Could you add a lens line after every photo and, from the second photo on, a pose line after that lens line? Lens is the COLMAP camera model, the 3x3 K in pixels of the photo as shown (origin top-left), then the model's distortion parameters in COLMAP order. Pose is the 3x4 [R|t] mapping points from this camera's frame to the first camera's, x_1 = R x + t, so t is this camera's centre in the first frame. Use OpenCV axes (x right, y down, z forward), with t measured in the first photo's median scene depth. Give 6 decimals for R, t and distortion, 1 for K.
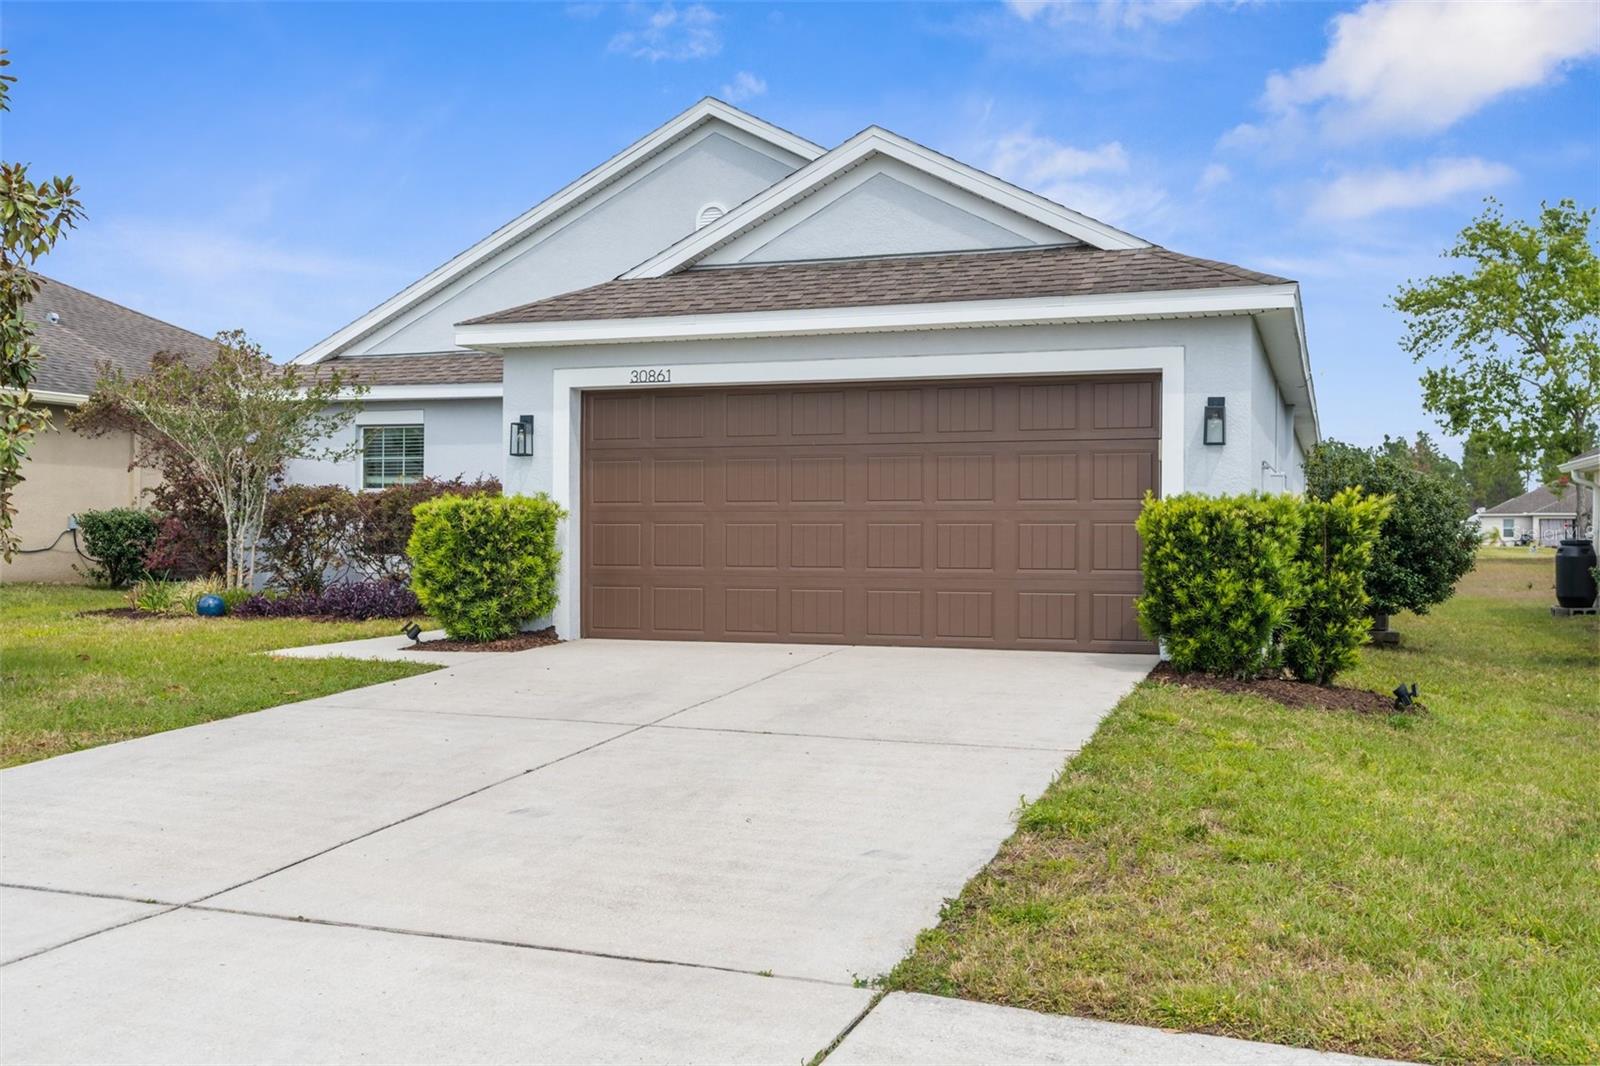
lens RADIAL K [[1619.6, 0, 800.0], [0, 1619.6, 523.5], [0, 0, 1]] dist [0.000482, 0.000000]
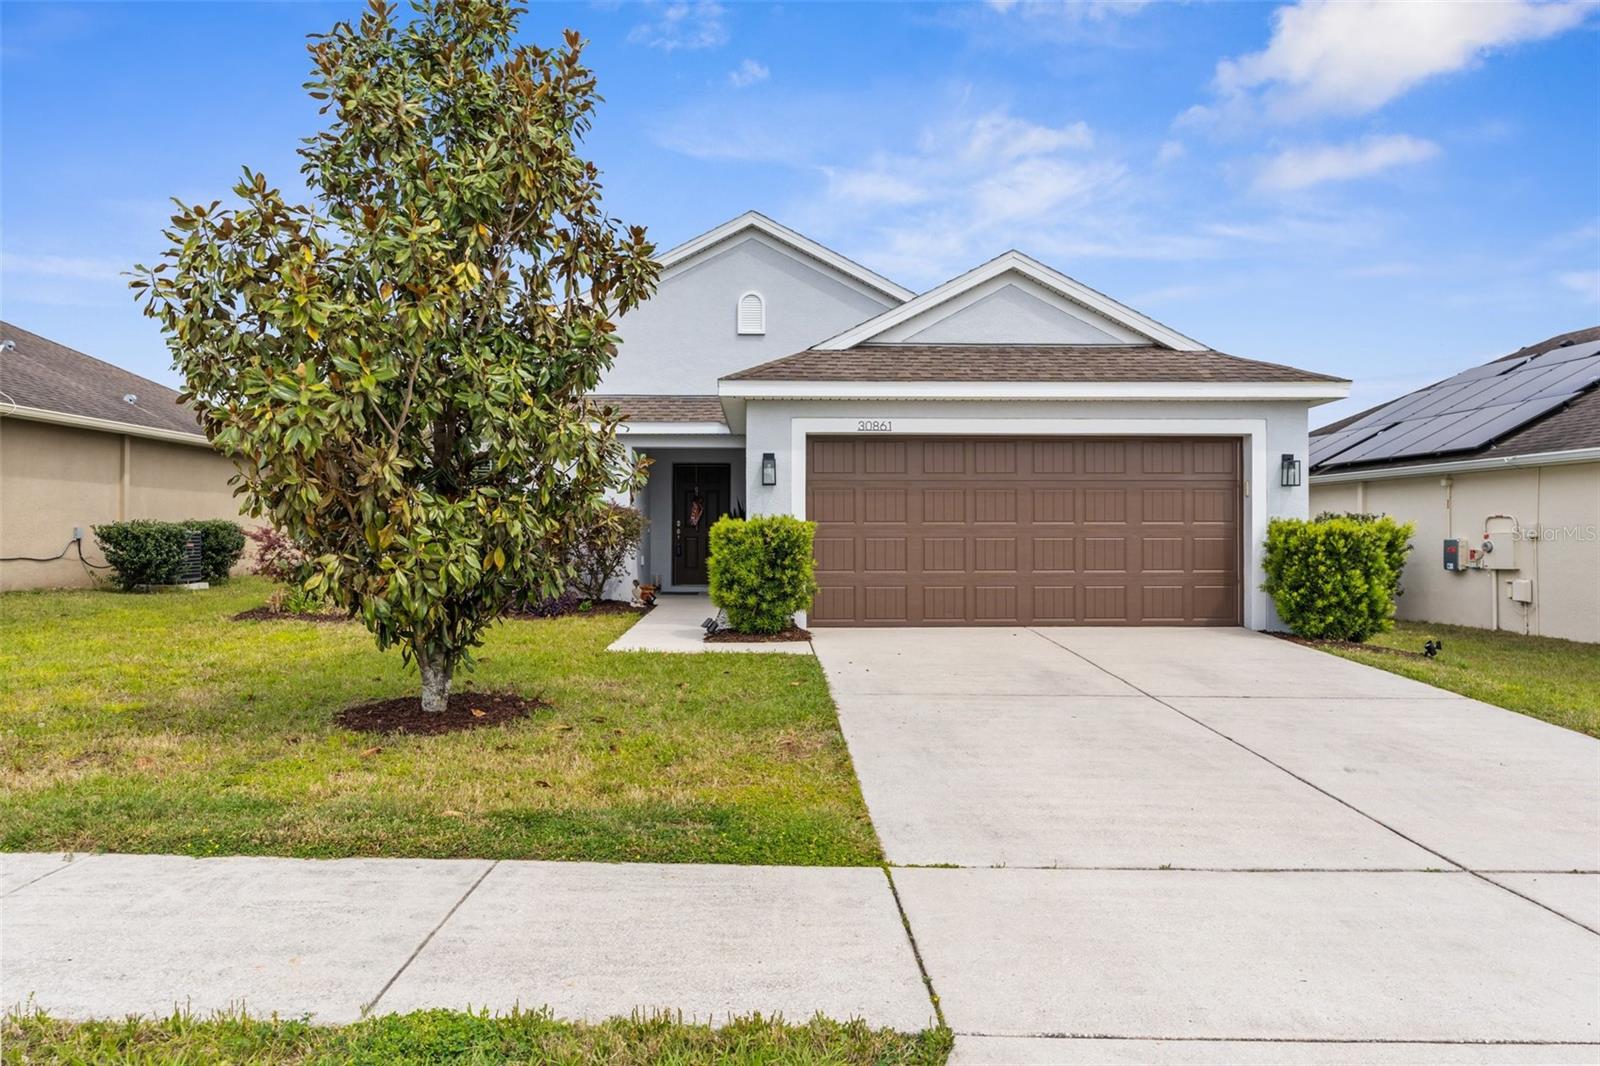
lens RADIAL K [[1153.0, 0, 794.0], [0, 1153.0, 521.6], [0, 0, 1]] dist [-0.003457, 0.004760]
pose [[0.928071, 0.001379, 0.372400, -0.507772], [-0.000433, 0.999996, -0.002622, -0.011357], [-0.372402, 0.002272, 0.928069, 0.160861]]
